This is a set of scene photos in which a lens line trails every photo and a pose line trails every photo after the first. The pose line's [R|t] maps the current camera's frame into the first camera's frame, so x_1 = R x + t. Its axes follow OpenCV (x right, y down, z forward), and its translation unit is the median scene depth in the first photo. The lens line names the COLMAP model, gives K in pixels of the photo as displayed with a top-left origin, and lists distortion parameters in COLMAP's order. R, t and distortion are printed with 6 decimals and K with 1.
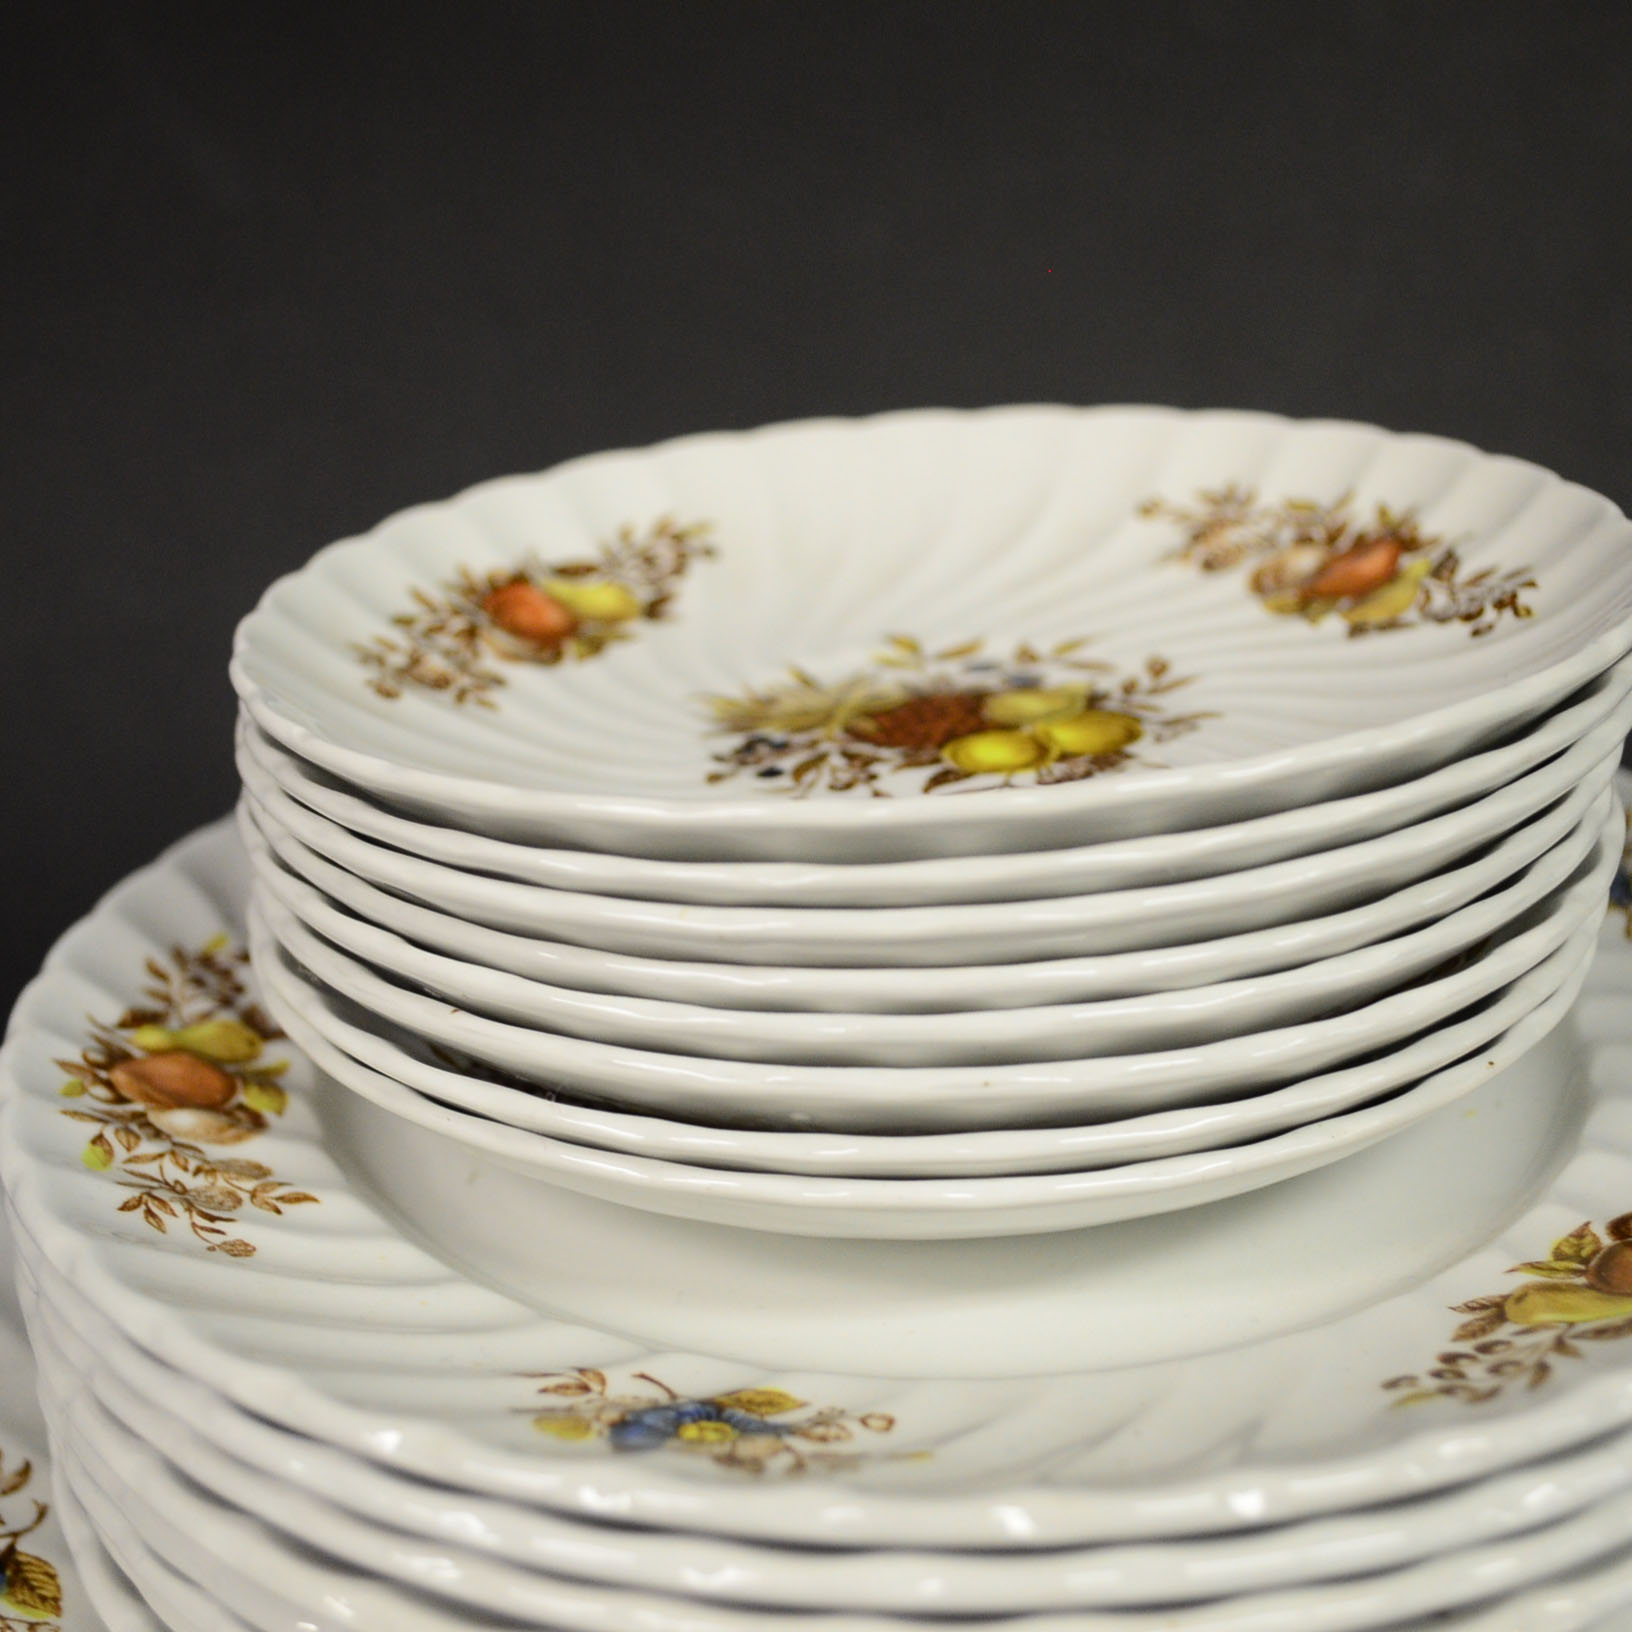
lens RADIAL K [[2290.1, 0, 816.0], [0, 2290.1, 816.0], [0, 0, 1]] dist [-0.004598, -0.035156]
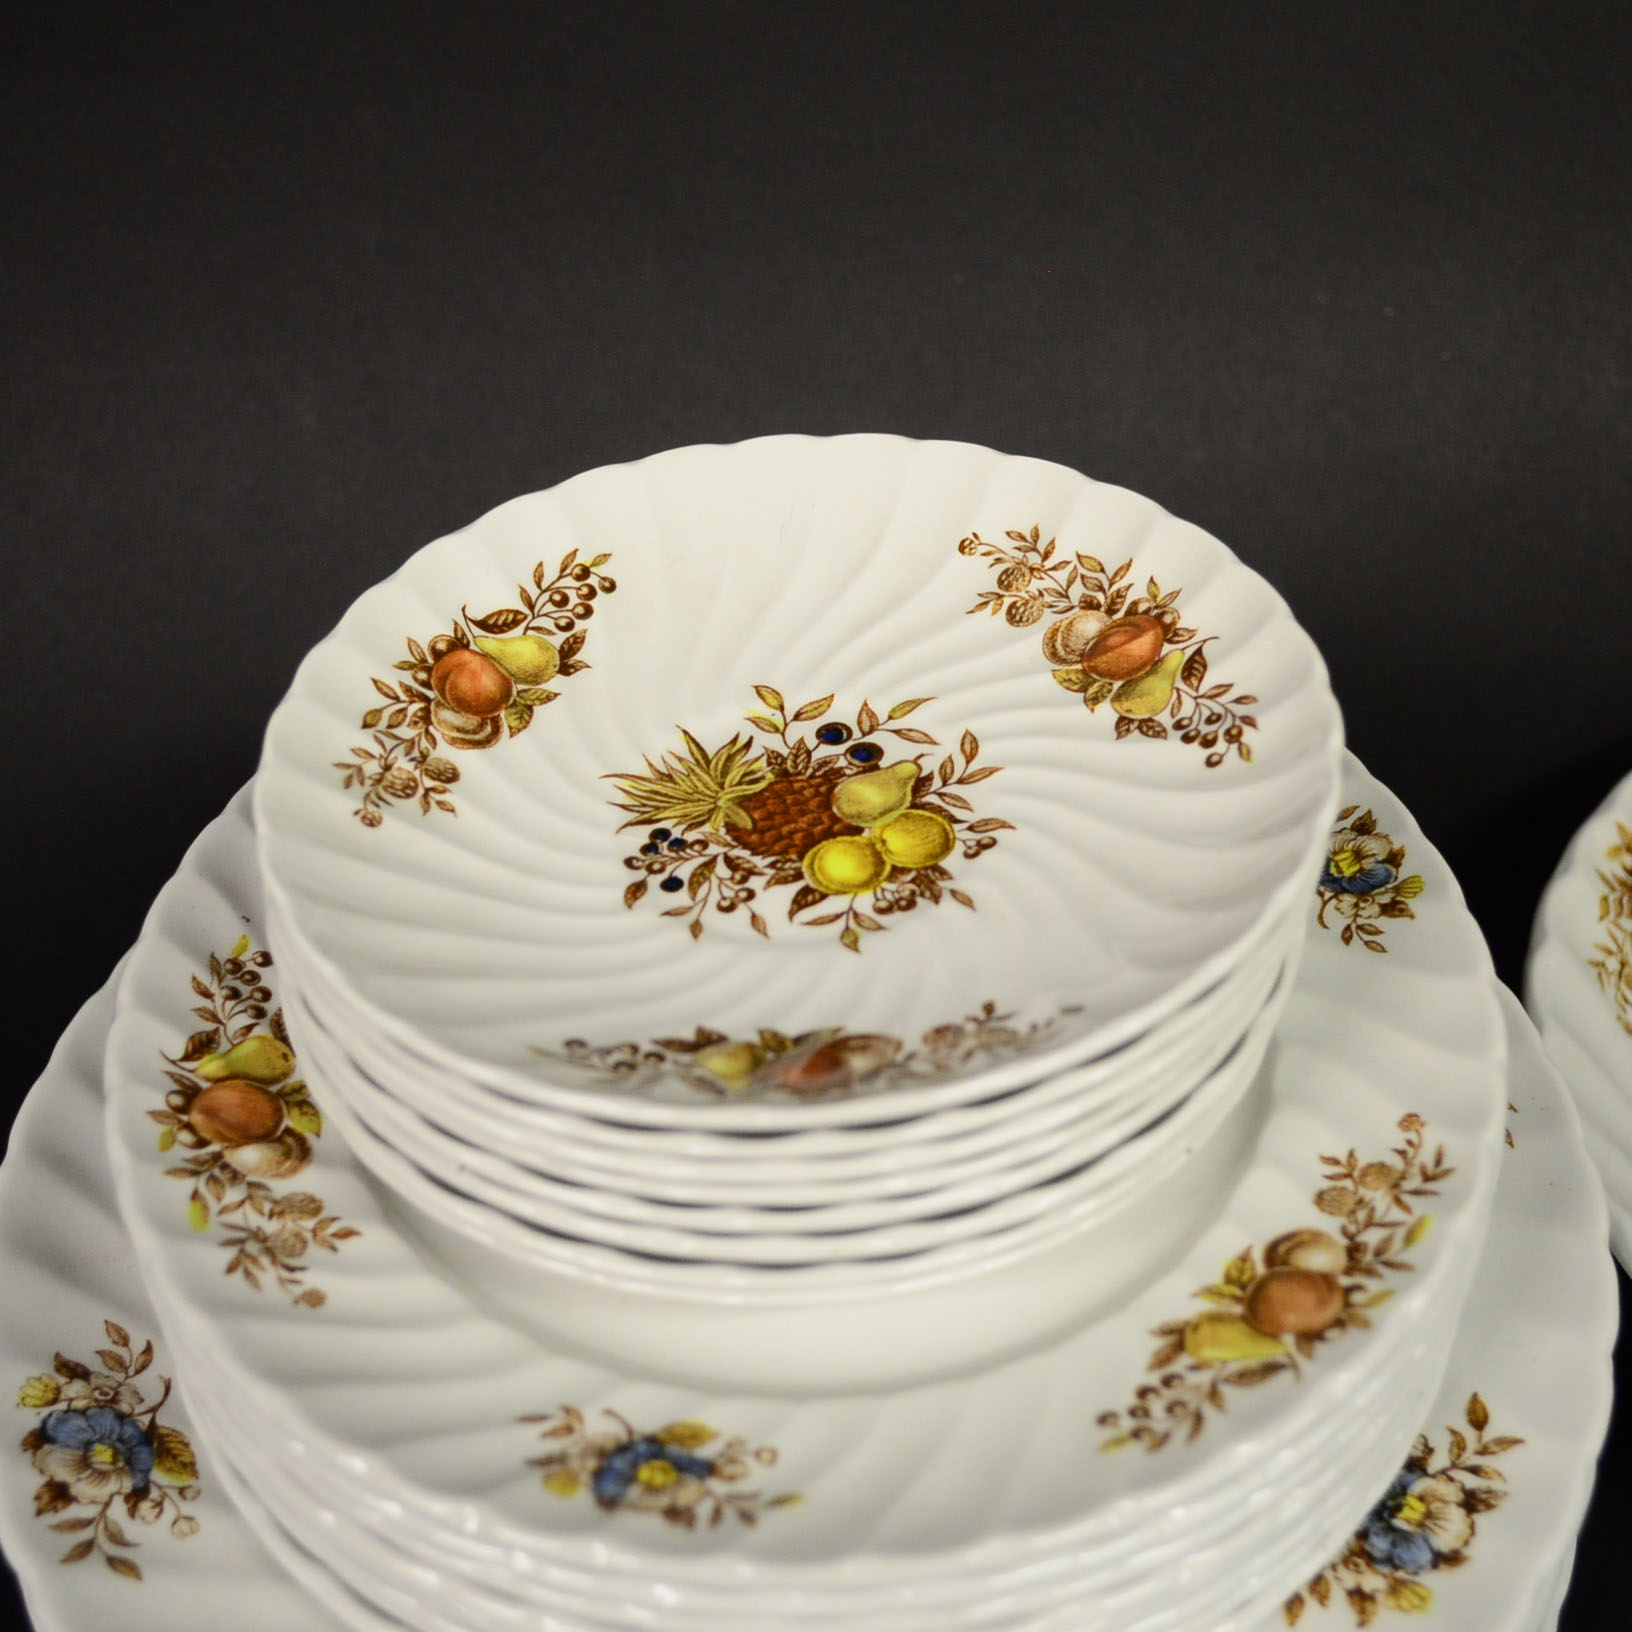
lens RADIAL K [[2224.9, 0, 816.0], [0, 2224.9, 816.0], [0, 0, 1]] dist [-0.033111, 0.057738]
pose [[0.998049, -0.030637, 0.054405, -0.006043], [0.011338, 0.945782, 0.324604, -0.480139], [-0.061400, -0.323353, 0.944284, -0.201149]]
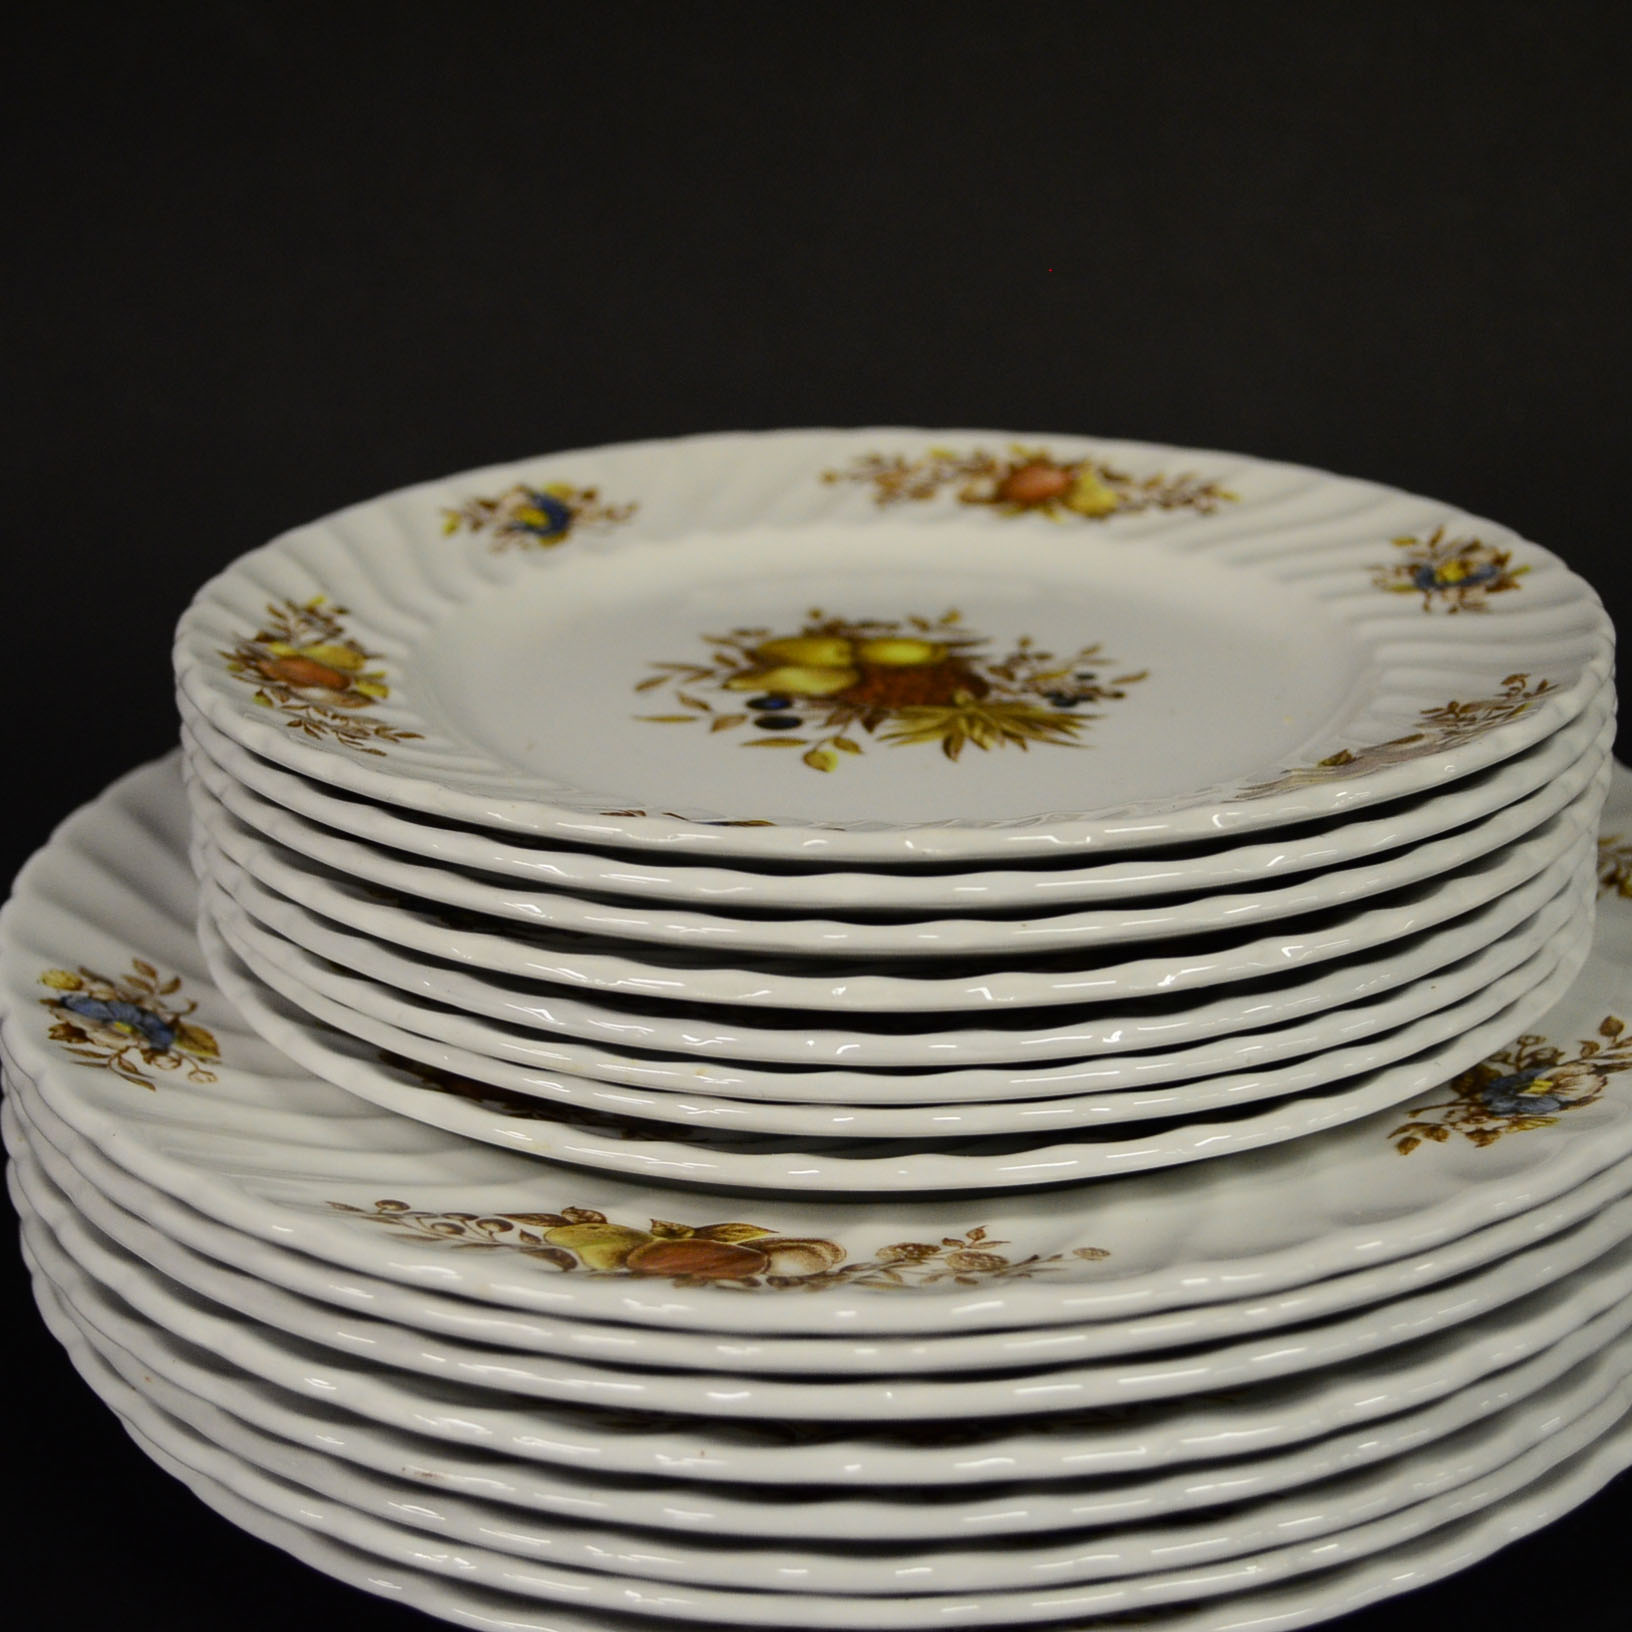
lens RADIAL K [[2656.0, 0, 816.0], [0, 2656.0, 816.0], [0, 0, 1]] dist [-0.013418, -0.100854]
pose [[0.999783, 0.015139, 0.014313, -0.007213], [-0.014997, 0.999837, -0.010011, 0.213711], [-0.014462, 0.009794, 0.999847, -0.541015]]
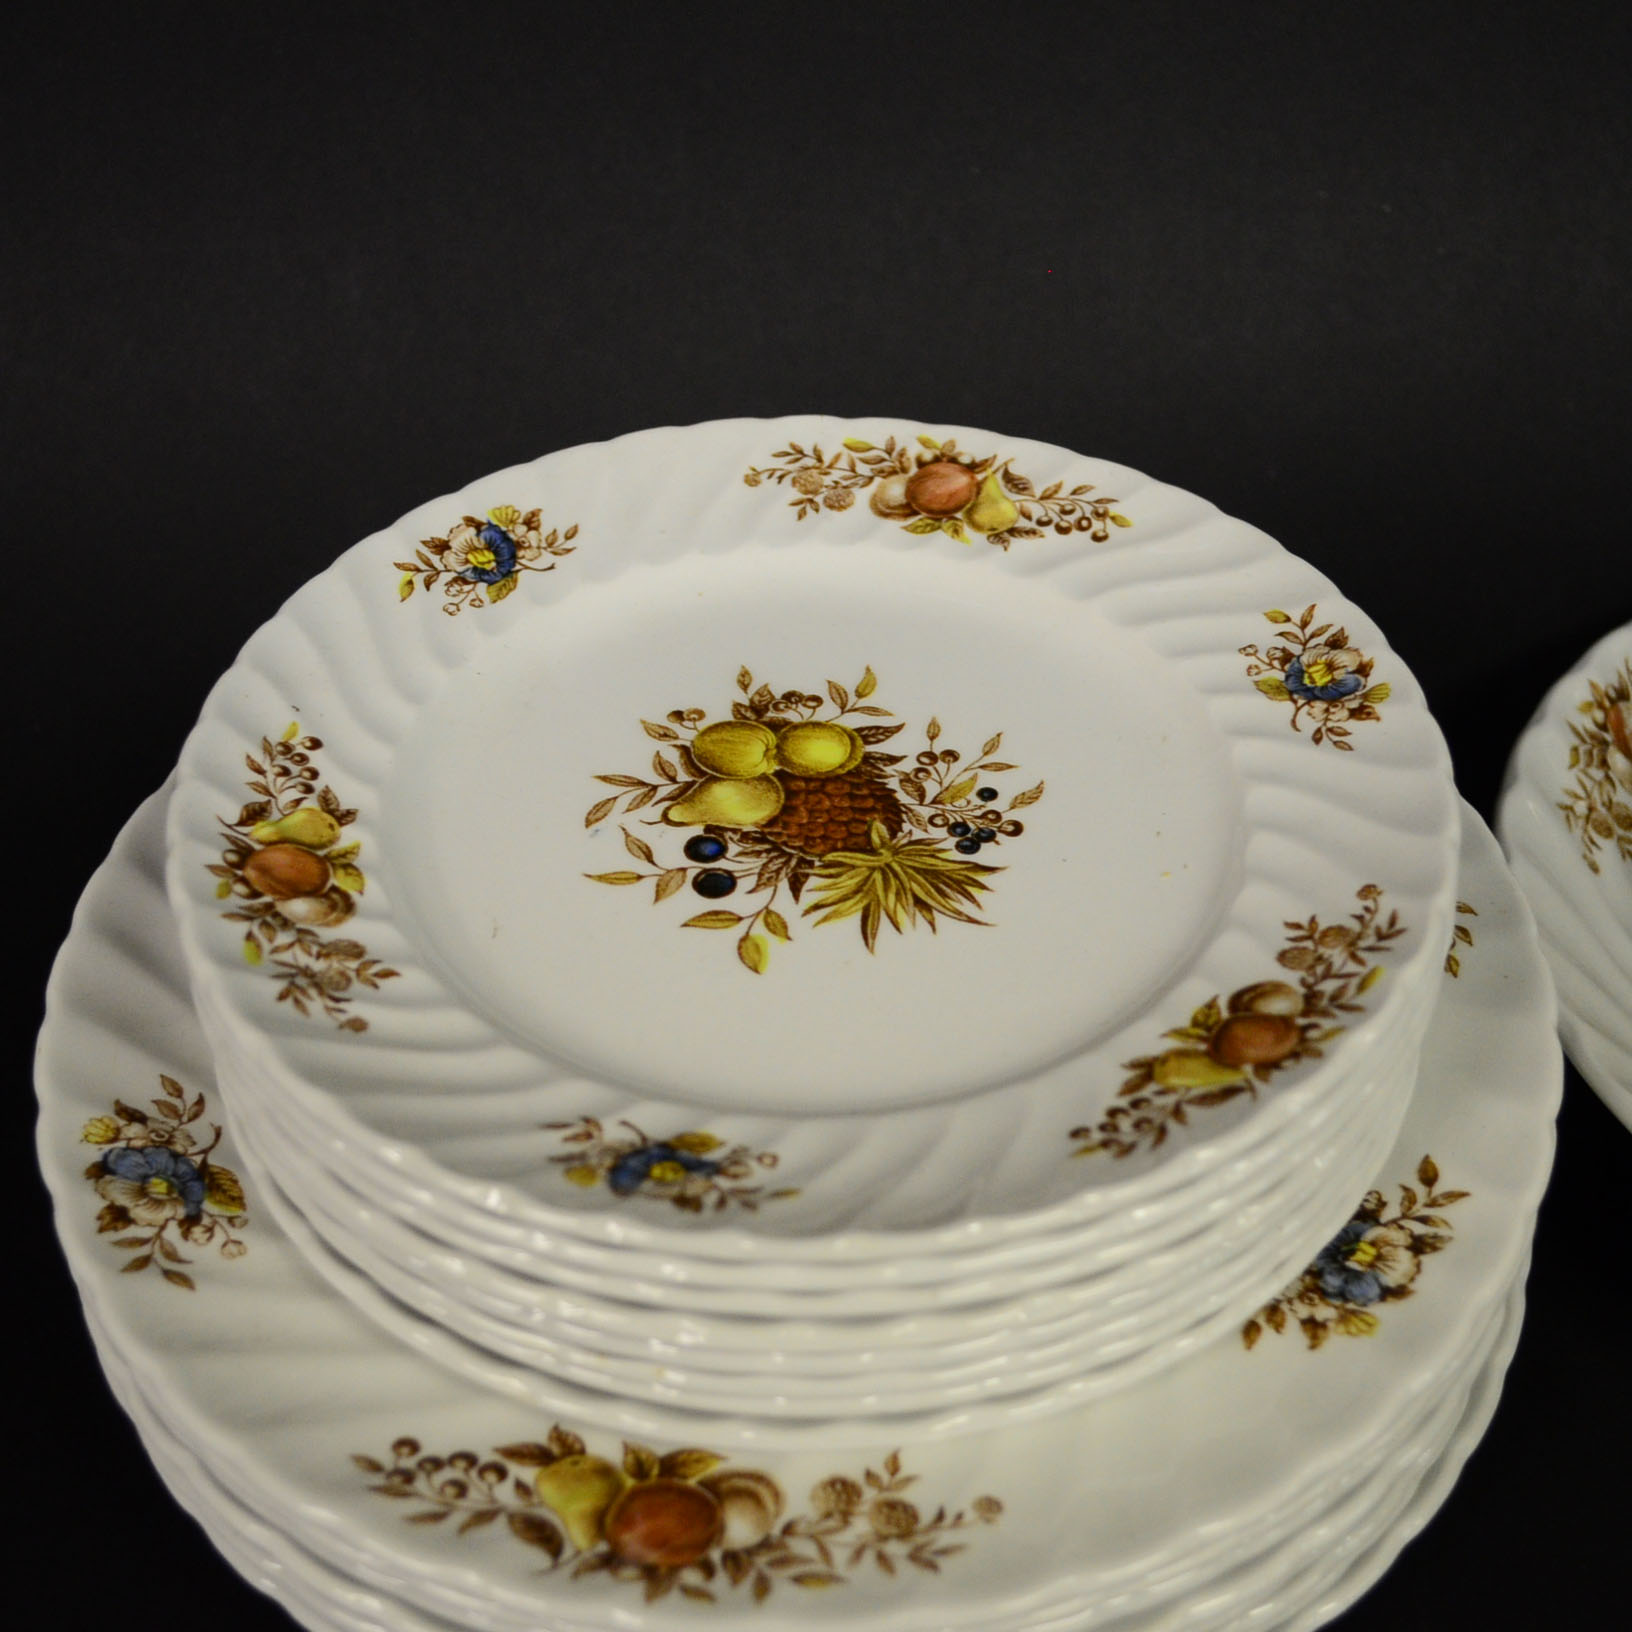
lens RADIAL K [[2224.9, 0, 816.0], [0, 2224.9, 816.0], [0, 0, 1]] dist [-0.033111, 0.057738]
pose [[0.998933, -0.014015, 0.044011, -0.004825], [-0.001406, 0.943186, 0.332263, -0.398230], [-0.046167, -0.331971, 0.942159, -0.348159]]
